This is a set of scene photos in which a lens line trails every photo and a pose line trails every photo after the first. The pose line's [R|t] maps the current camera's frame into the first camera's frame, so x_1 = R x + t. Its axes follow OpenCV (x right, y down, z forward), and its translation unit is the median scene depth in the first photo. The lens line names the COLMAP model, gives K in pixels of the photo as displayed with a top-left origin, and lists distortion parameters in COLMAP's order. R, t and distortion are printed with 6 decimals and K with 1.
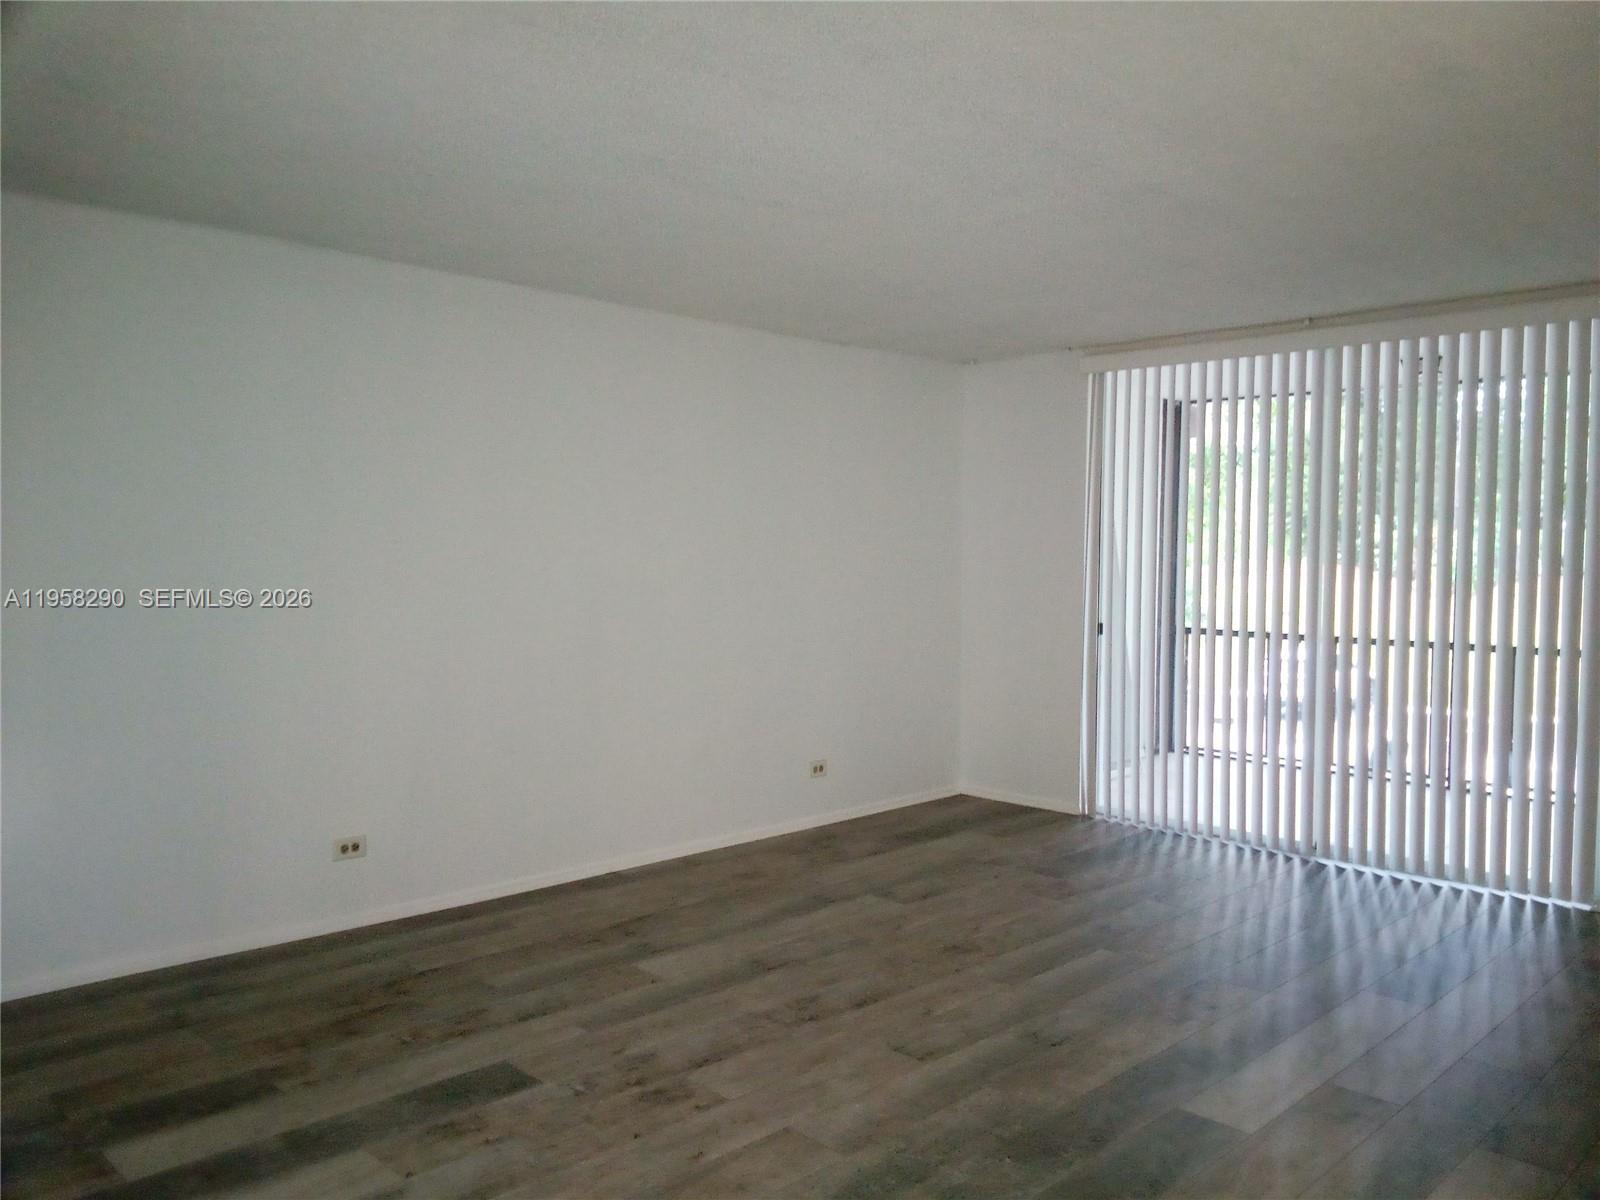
lens RADIAL K [[1265.8, 0, 850.3], [0, 1265.8, 611.7], [0, 0, 1]] dist [0.069006, -0.103646]
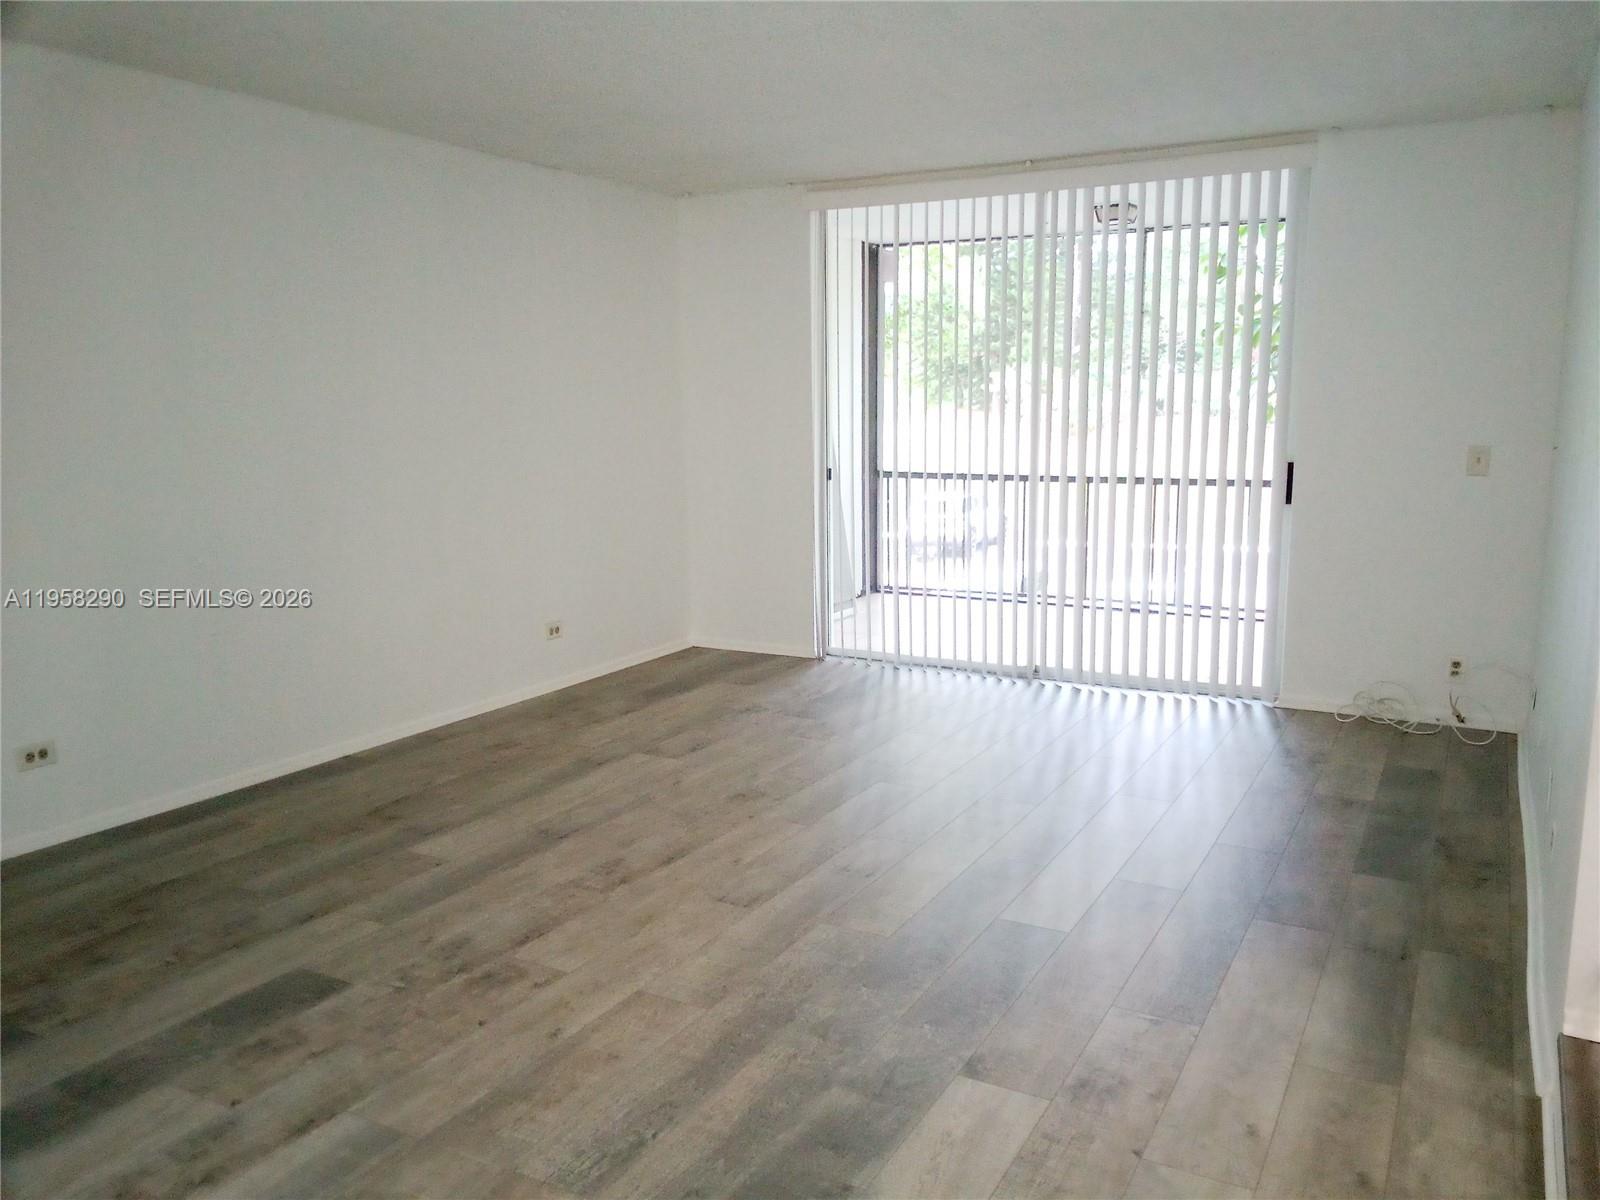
lens RADIAL K [[1265.8, 0, 816.5], [0, 1265.8, 598.7], [0, 0, 1]] dist [0.069006, -0.103646]
pose [[0.957843, -0.058785, 0.281212, -0.143991], [0.029739, 0.993872, 0.106464, 0.006892], [-0.285747, -0.093613, 0.953722, 0.053346]]
